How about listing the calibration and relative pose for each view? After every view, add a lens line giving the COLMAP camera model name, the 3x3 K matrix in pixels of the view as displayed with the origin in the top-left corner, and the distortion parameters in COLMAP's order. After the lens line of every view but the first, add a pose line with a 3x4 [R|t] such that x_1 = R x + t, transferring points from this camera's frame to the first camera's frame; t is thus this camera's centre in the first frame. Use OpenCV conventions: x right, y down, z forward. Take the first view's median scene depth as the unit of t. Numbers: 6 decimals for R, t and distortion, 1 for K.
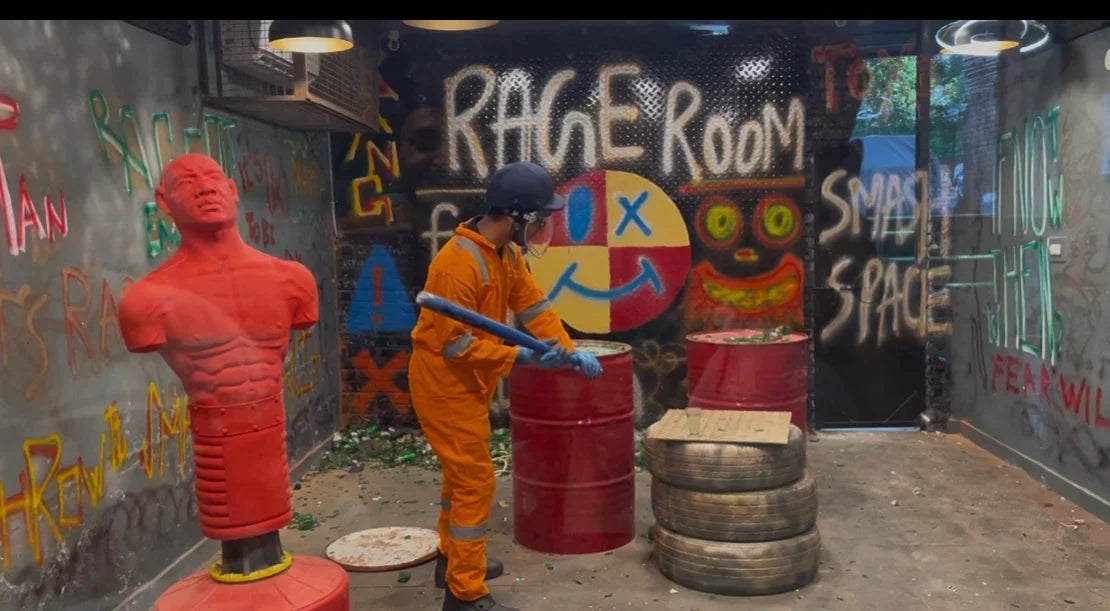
lens RADIAL K [[1008.8, 0, 545.6], [0, 1008.8, 332.6], [0, 0, 1]] dist [0.149975, -0.226562]
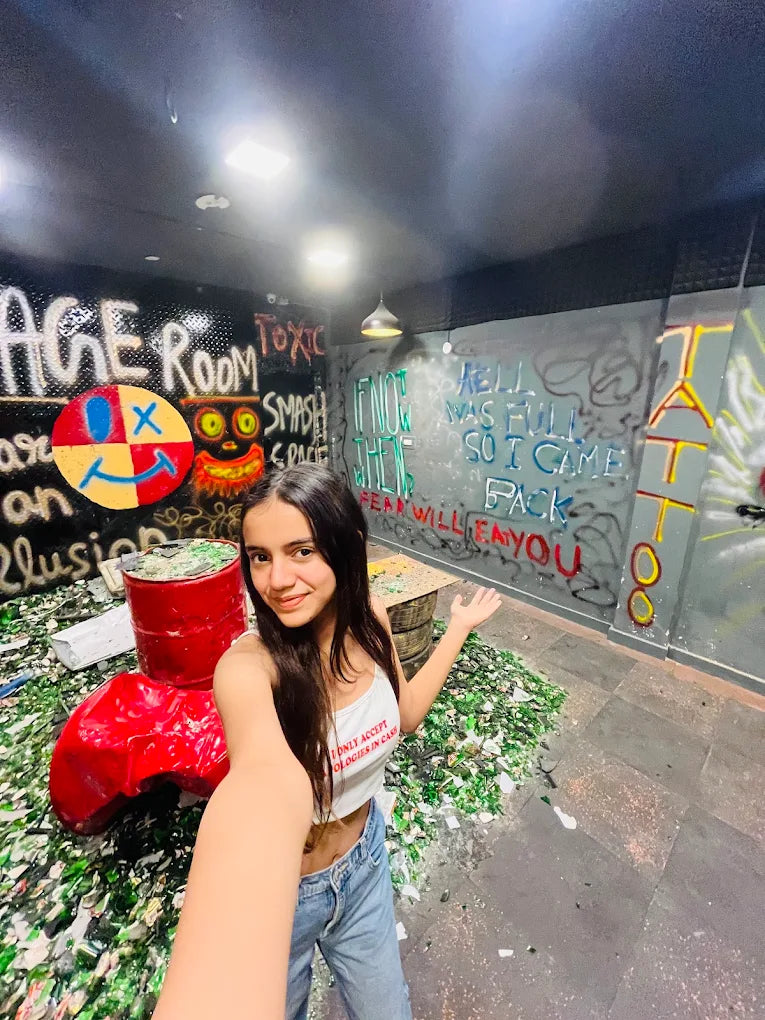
lens RADIAL K [[415.6, 0, 382.5], [0, 415.6, 510.0], [0, 0, 1]] dist [0.001114, 0.000157]
pose [[0.697345, -0.162789, 0.698004, -0.102469], [0.055421, 0.983197, 0.173933, -0.076907], [-0.714590, -0.082607, 0.694649, 0.375859]]
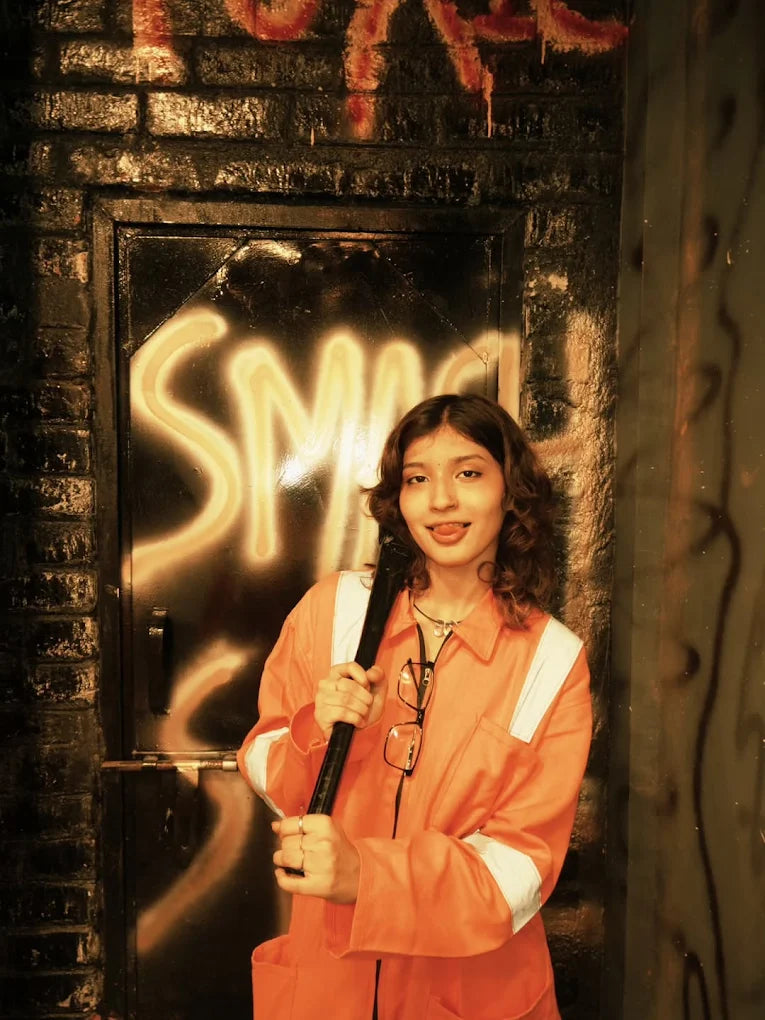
lens RADIAL K [[786.3, 0, 382.4], [0, 786.3, 491.8], [0, 0, 1]] dist [0.003200, 0.001718]
pose [[0.992180, 0.033854, 0.120139, 0.317001], [-0.026896, 0.997891, -0.059070, -0.105590], [-0.121885, 0.055377, 0.990998, 0.814629]]
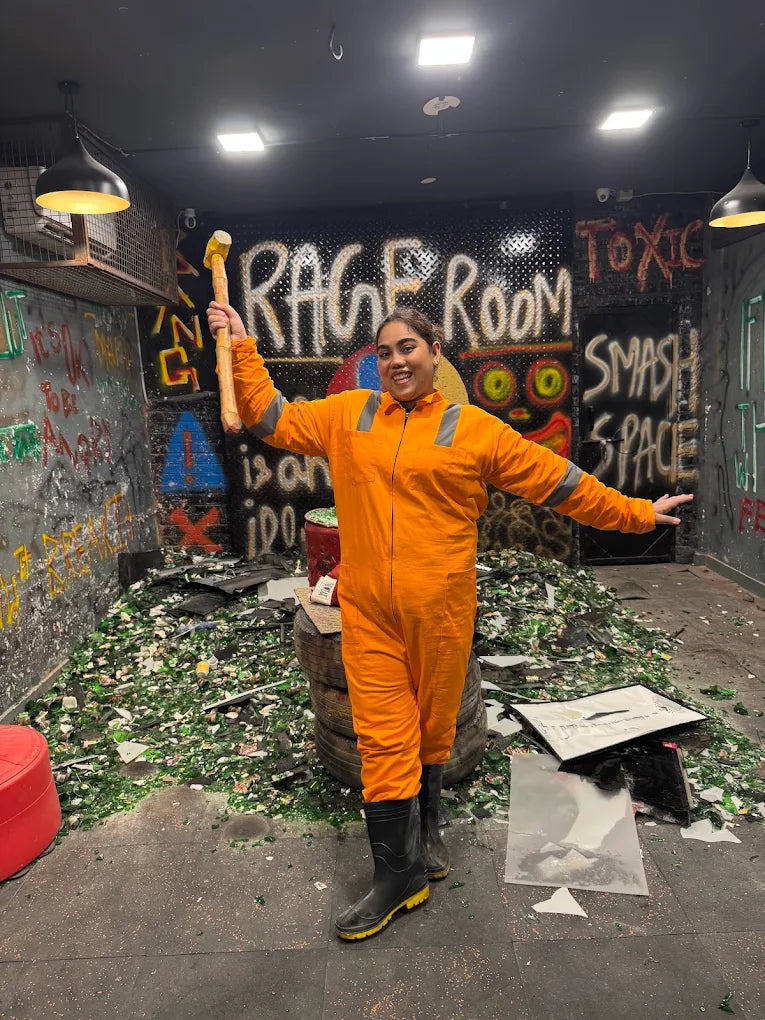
lens RADIAL K [[724.6, 0, 382.5], [0, 724.6, 510.0], [0, 0, 1]] dist [0.197739, -0.404617]
pose [[0.998258, -0.029530, 0.051073, 0.002771], [0.026716, 0.998133, 0.054930, -0.019260], [-0.052599, -0.053470, 0.997183, 0.201599]]
